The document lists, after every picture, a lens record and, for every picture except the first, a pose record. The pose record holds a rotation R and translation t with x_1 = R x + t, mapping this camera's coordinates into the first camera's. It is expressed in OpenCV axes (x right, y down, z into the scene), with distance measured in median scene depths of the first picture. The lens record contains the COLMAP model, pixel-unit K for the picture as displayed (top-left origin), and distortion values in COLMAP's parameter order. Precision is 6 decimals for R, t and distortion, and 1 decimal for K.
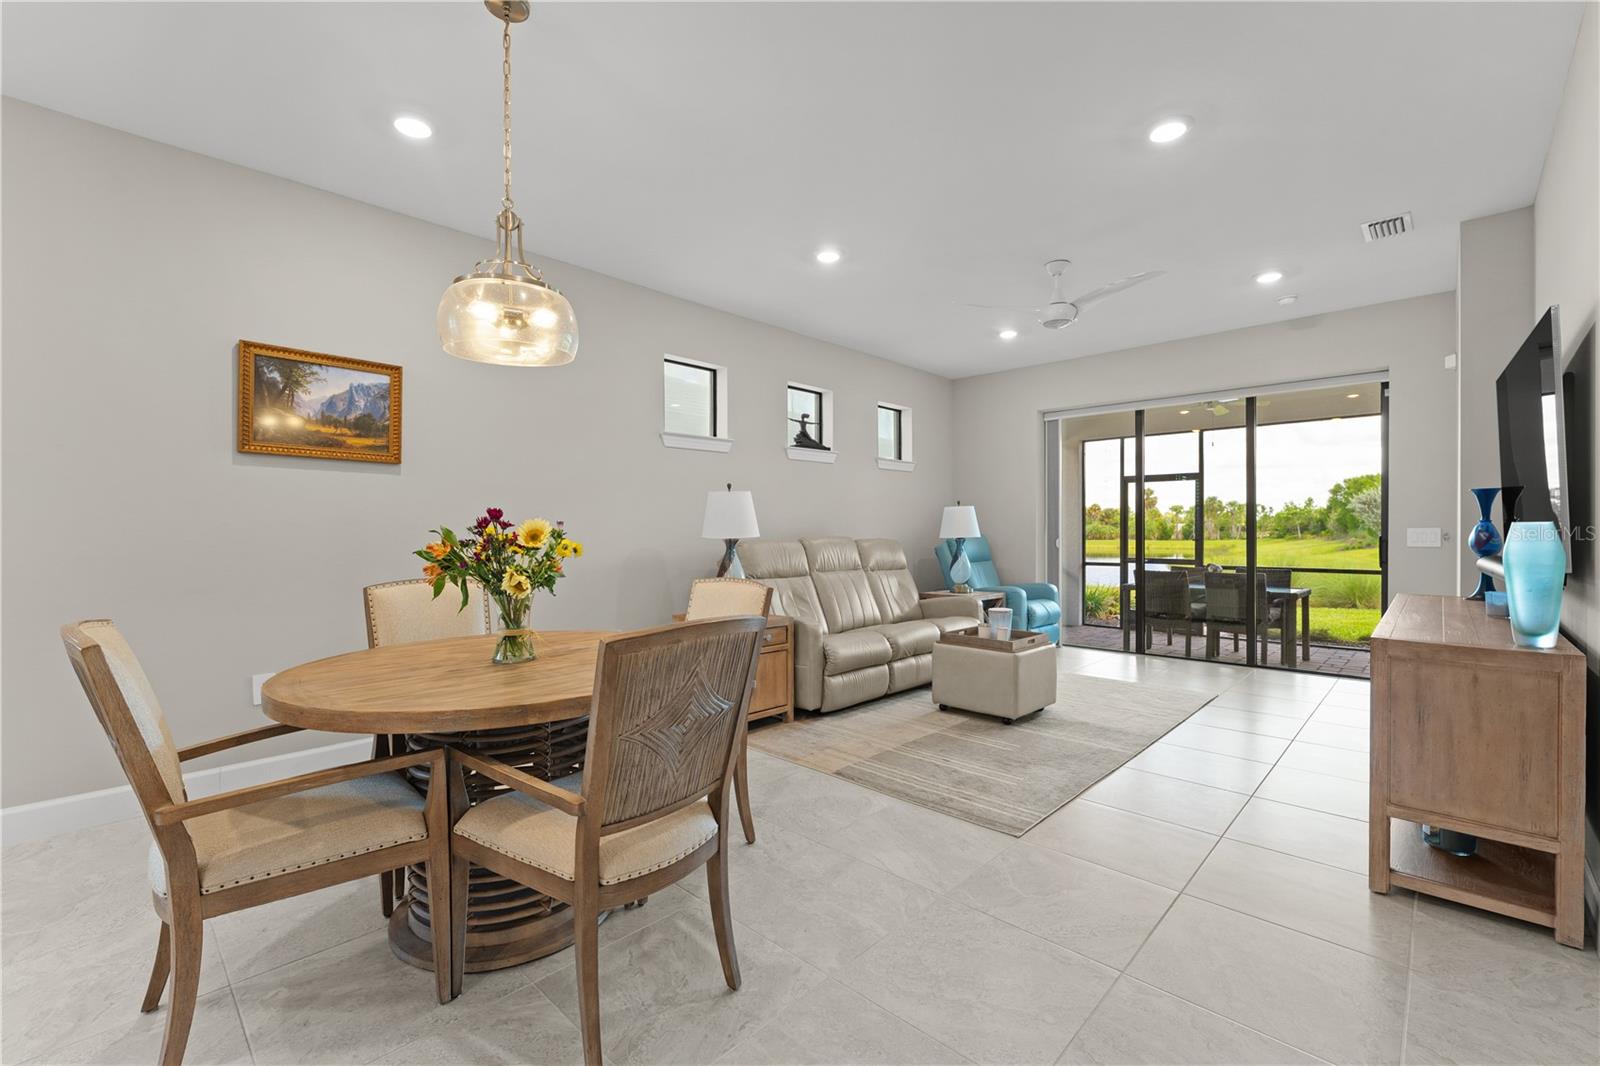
lens RADIAL K [[663.2, 0, 800.0], [0, 663.2, 533.0], [0, 0, 1]] dist [-0.000395, -0.000092]
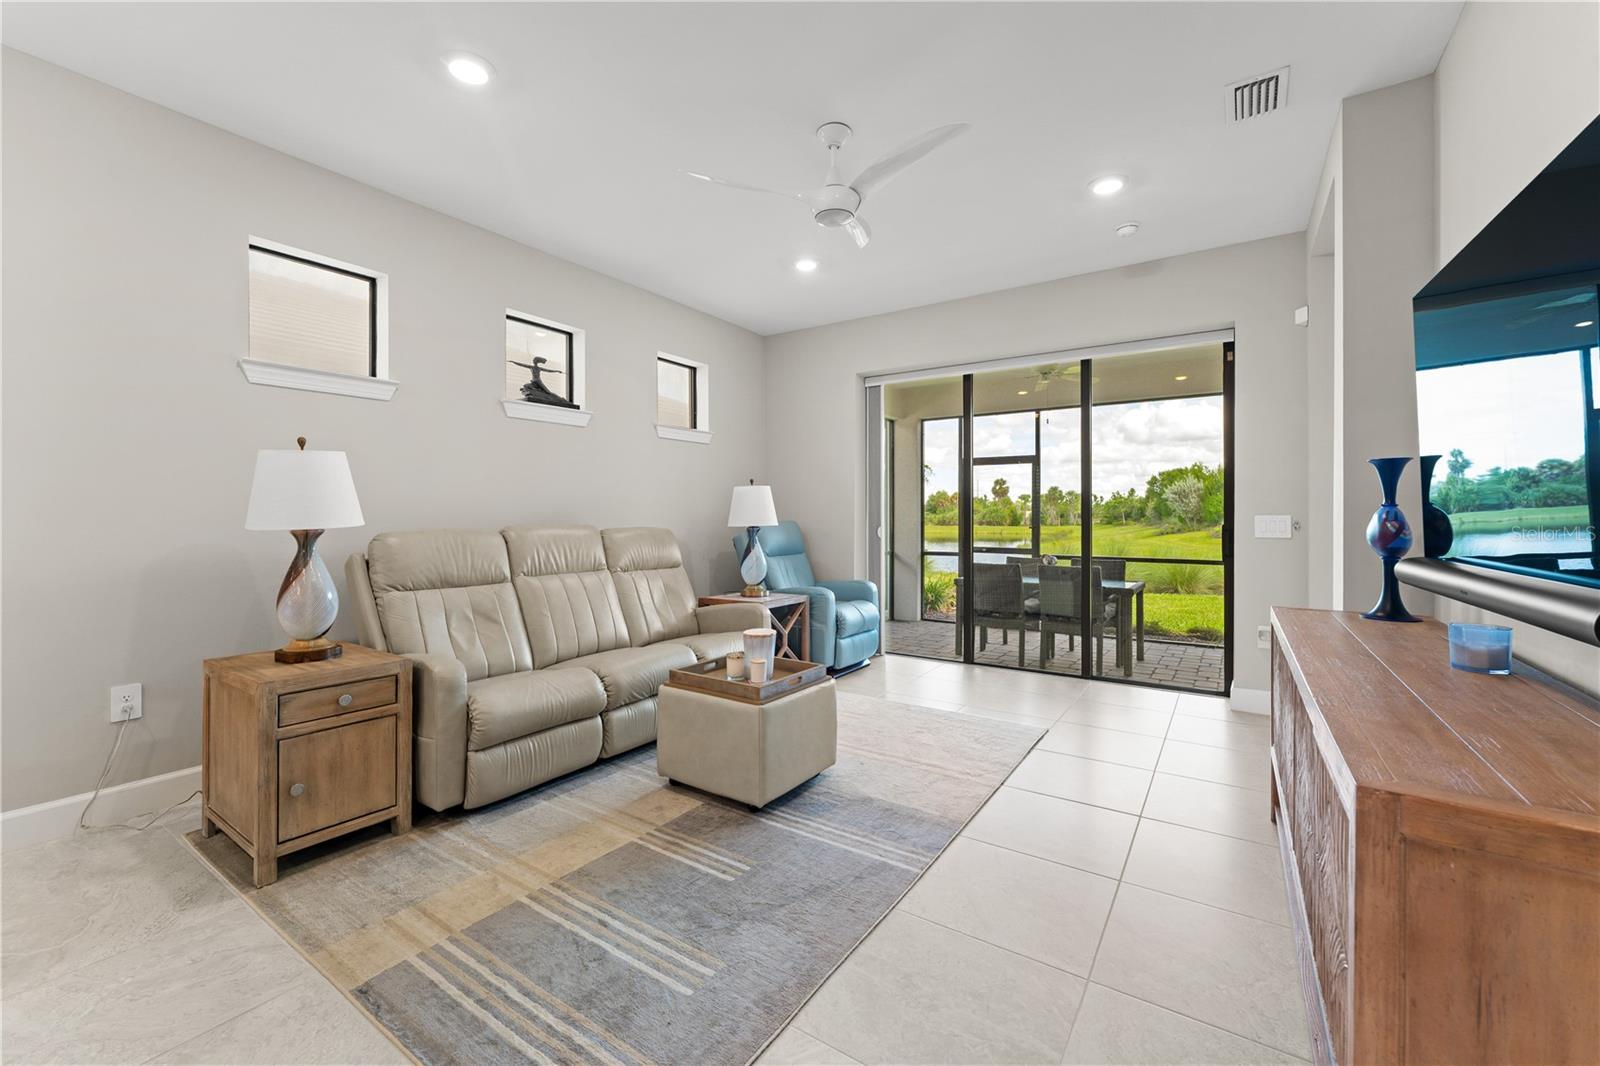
lens RADIAL K [[649.2, 0, 811.1], [0, 649.2, 517.4], [0, 0, 1]] dist [-0.000666, -0.000099]
pose [[0.980571, 0.001666, 0.196159, 0.161488], [-0.001151, 0.999996, -0.002736, -0.001190], [-0.196162, 0.002457, 0.980568, 0.238519]]
